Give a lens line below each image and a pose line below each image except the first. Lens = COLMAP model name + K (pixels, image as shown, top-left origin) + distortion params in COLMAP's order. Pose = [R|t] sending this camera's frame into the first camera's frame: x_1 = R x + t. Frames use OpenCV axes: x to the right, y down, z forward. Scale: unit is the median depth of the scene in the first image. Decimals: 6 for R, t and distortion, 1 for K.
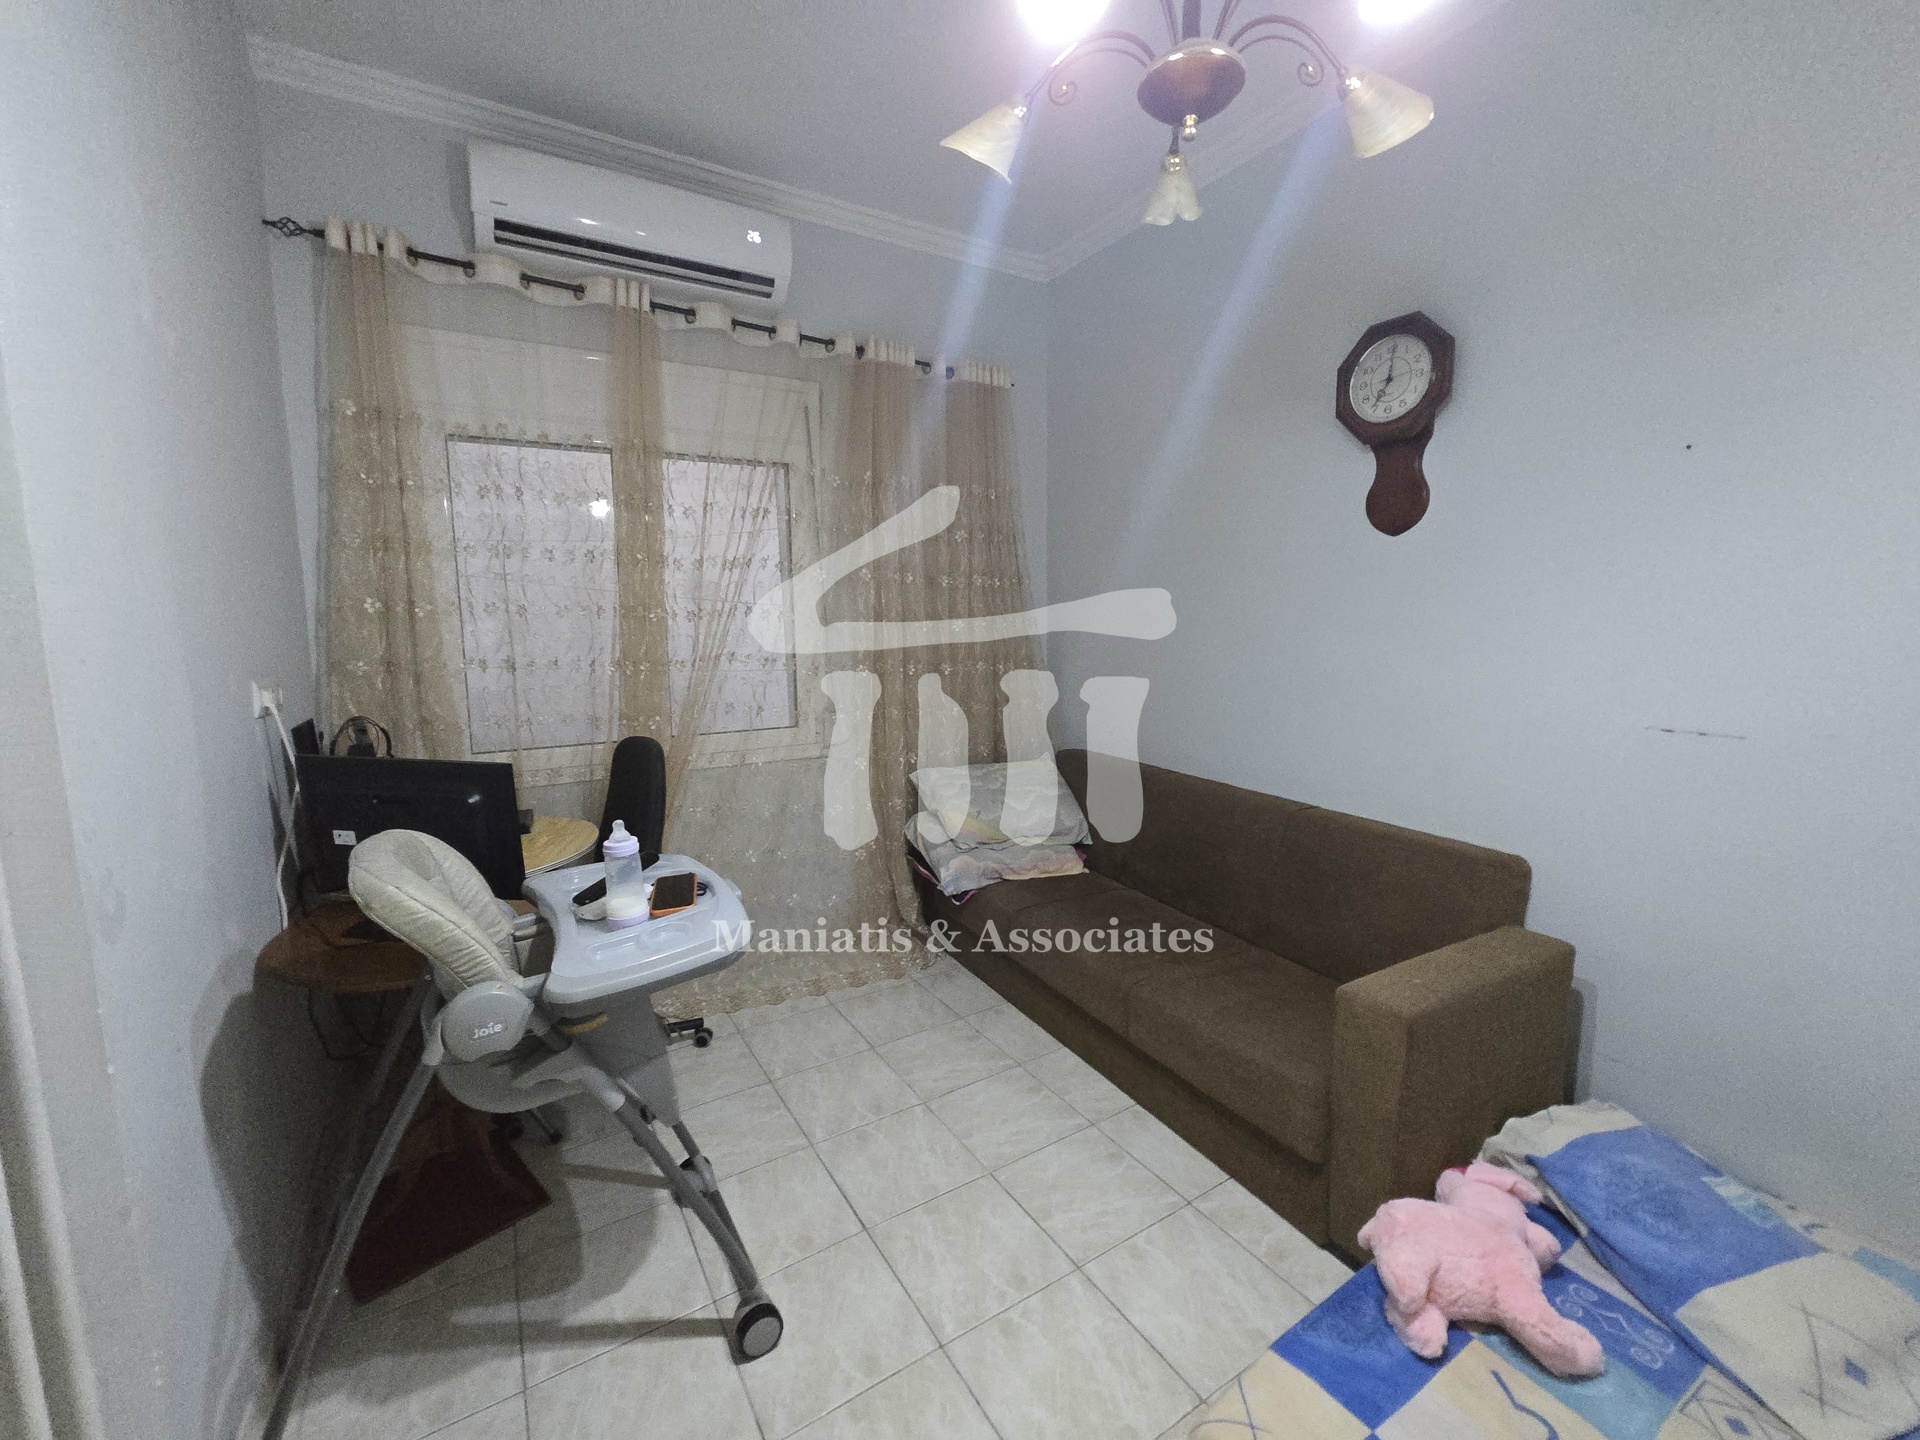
lens RADIAL K [[782.0, 0, 960.4], [0, 782.0, 706.8], [0, 0, 1]] dist [-0.001068, -0.000692]
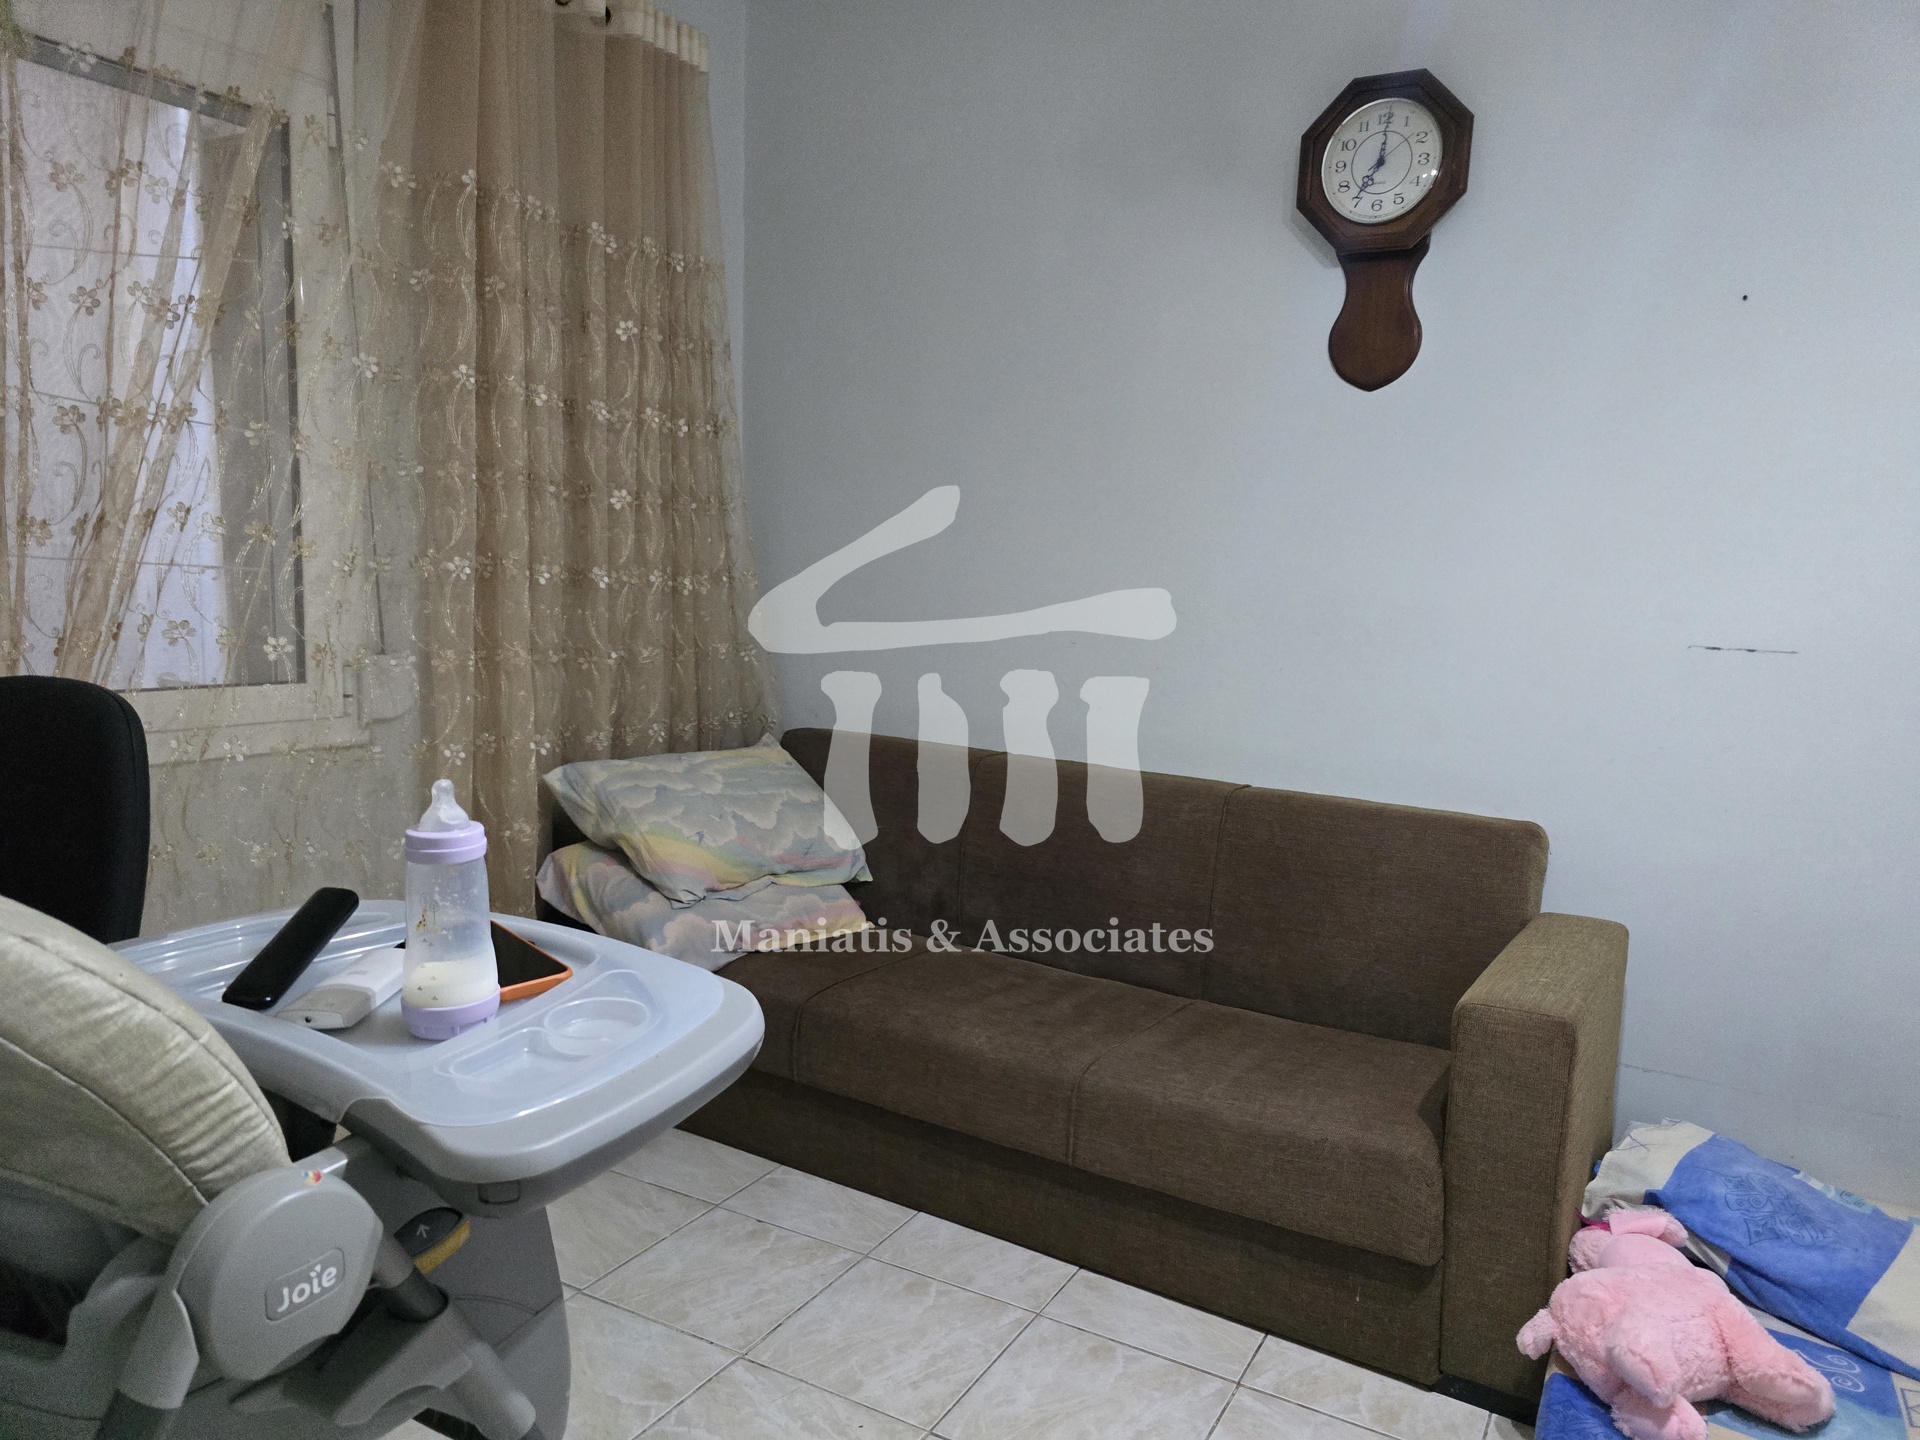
lens RADIAL K [[1300.6, 0, 984.6], [0, 1300.6, 724.0], [0, 0, 1]] dist [0.049418, -0.041642]
pose [[0.871957, -0.014971, 0.489354, -0.384828], [0.012861, 0.999888, 0.007675, 0.080947], [-0.489414, -0.000399, 0.872051, 0.159113]]
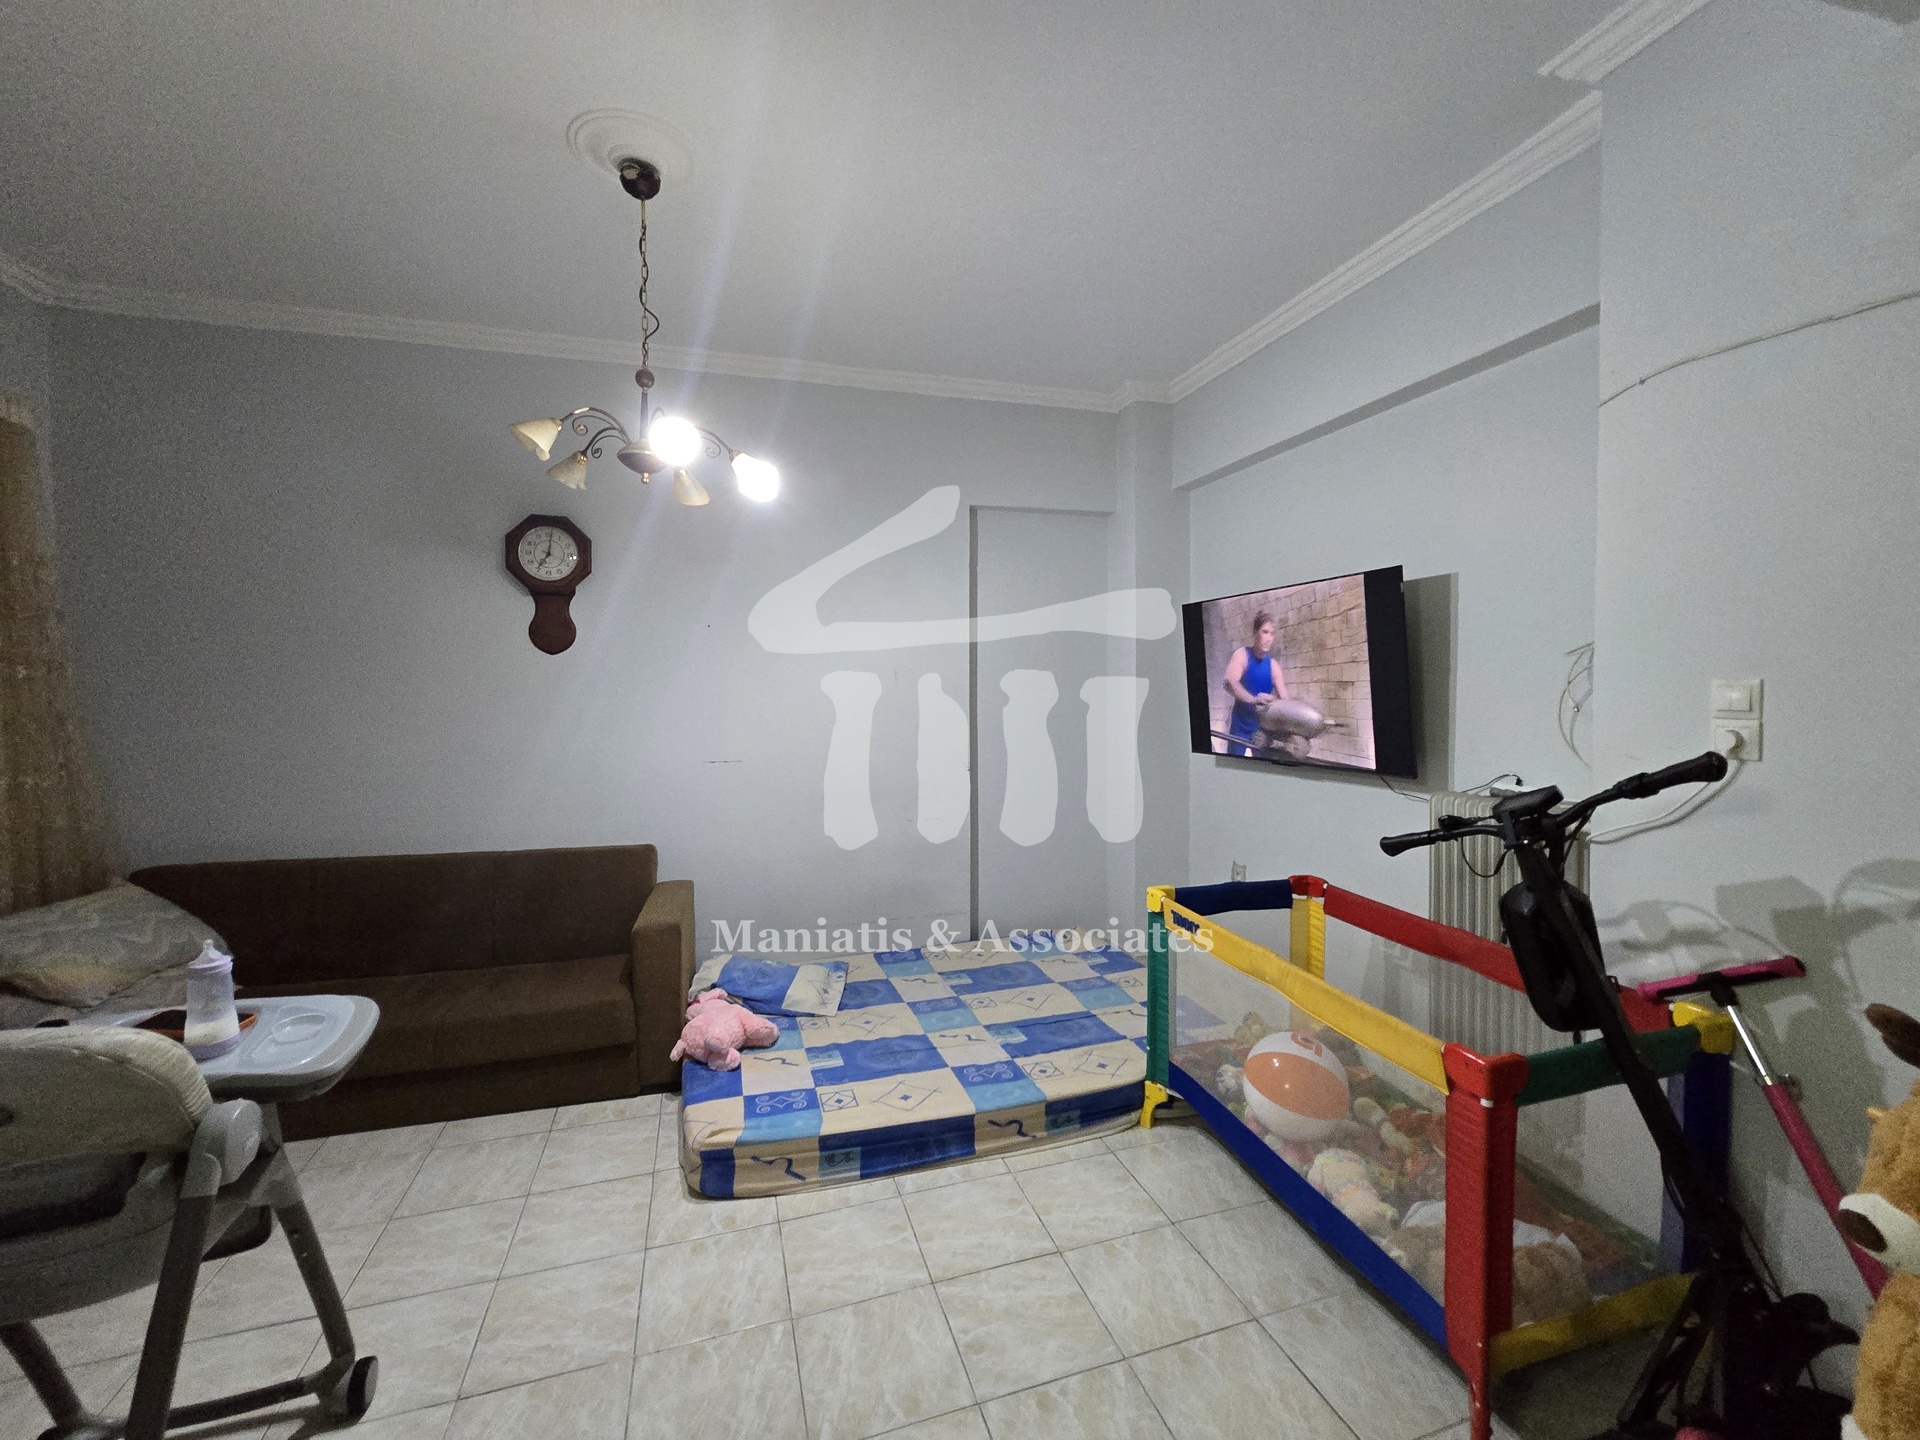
lens RADIAL K [[782.0, 0, 960.4], [0, 782.0, 706.8], [0, 0, 1]] dist [-0.001068, -0.000692]
pose [[0.240764, -0.019821, 0.970381, -0.823353], [0.116660, 0.993134, -0.008660, -0.017188], [-0.963547, 0.115290, 0.241423, -0.119318]]
